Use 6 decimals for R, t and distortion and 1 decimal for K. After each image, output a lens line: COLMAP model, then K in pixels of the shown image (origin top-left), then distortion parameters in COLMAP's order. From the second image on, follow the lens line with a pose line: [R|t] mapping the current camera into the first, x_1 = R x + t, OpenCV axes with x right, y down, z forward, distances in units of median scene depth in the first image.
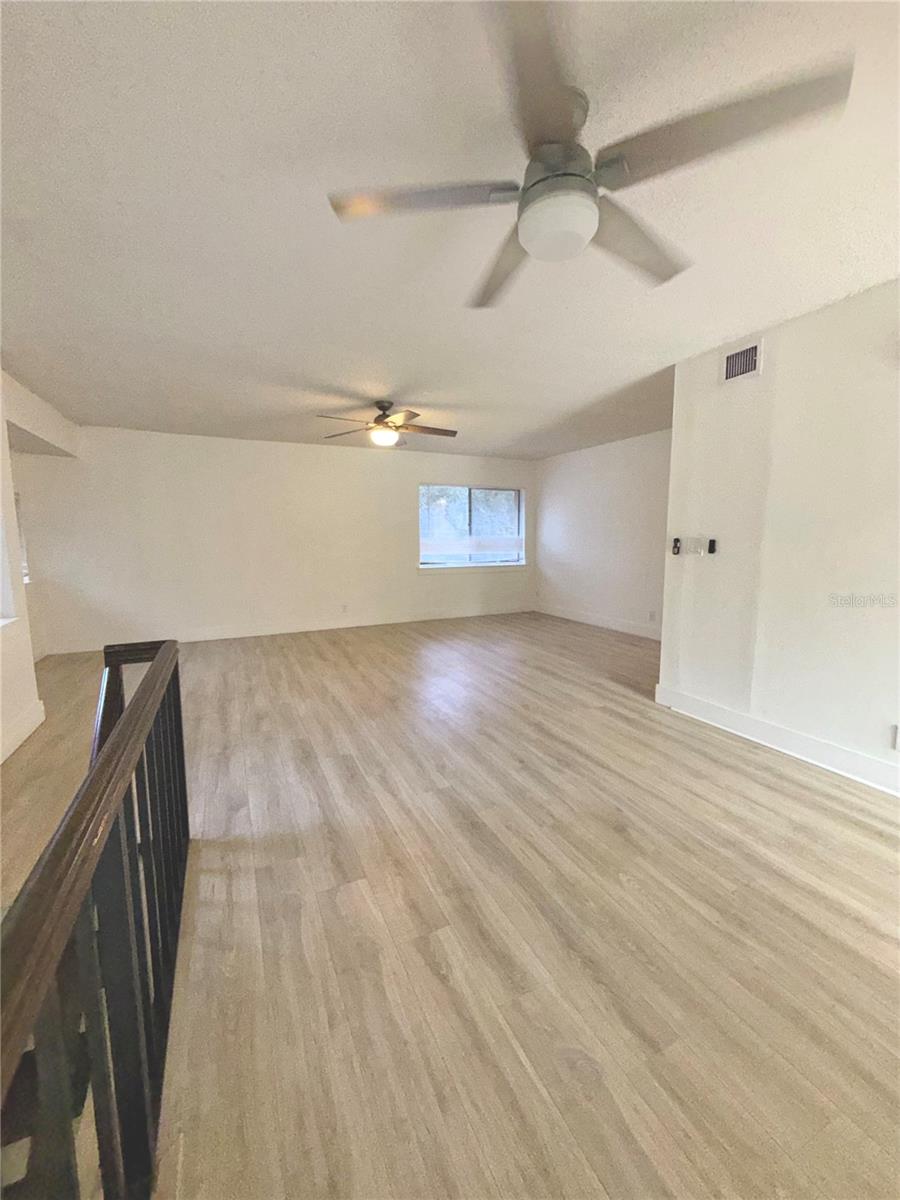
lens RADIAL K [[480.9, 0, 452.6], [0, 480.9, 595.4], [0, 0, 1]] dist [0.000252, 0.001325]
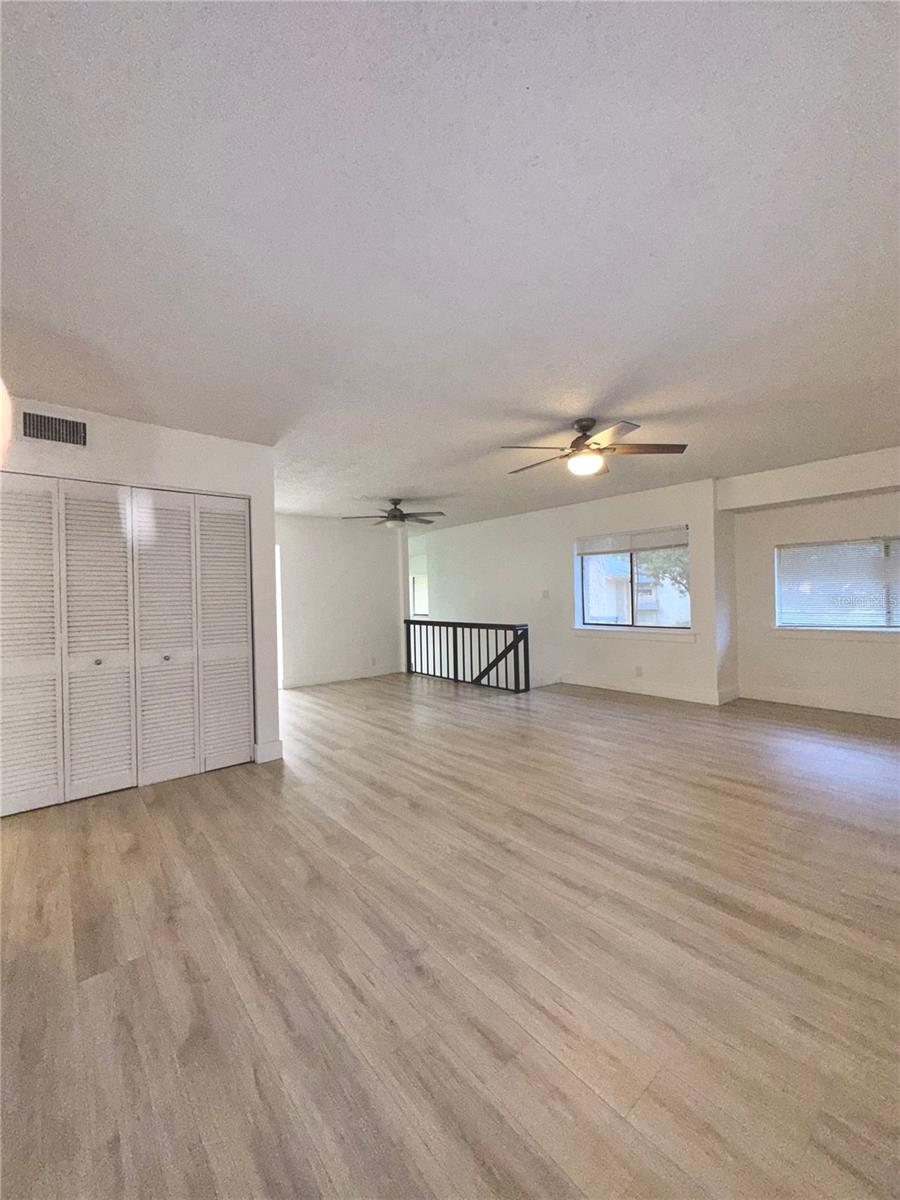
lens RADIAL K [[480.9, 0, 450.5], [0, 480.9, 597.0], [0, 0, 1]] dist [0.000252, 0.001325]
pose [[-0.966907, 0.027061, -0.253689, 0.343521], [-0.006045, 0.991650, 0.128819, -0.268065], [0.255056, 0.126090, -0.958670, 2.133095]]
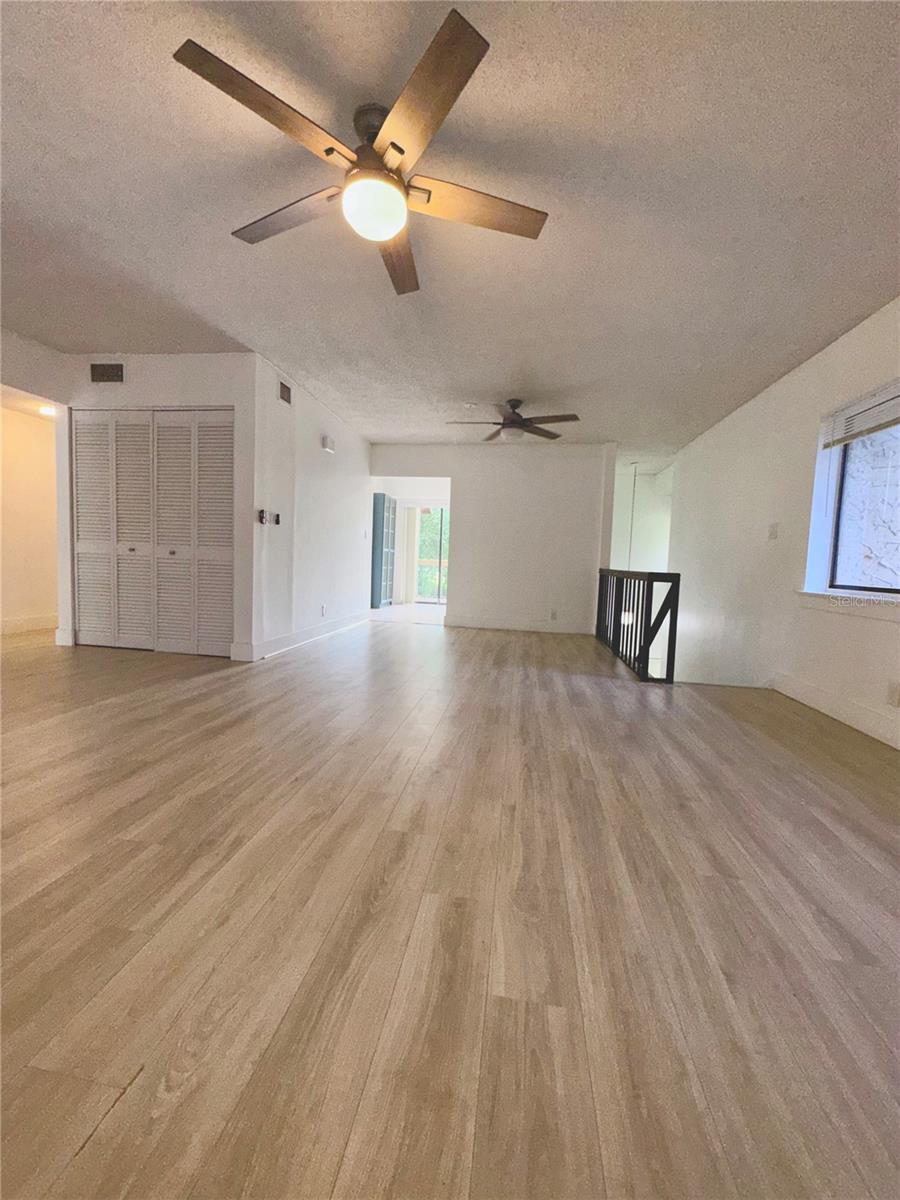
lens RADIAL K [[480.9, 0, 447.5], [0, 480.9, 596.5], [0, 0, 1]] dist [0.000252, 0.001325]
pose [[-0.826826, -0.070023, 0.558082, -0.547683], [0.036551, 0.983434, 0.177543, -0.098975], [-0.561269, 0.167195, -0.810569, 1.671638]]
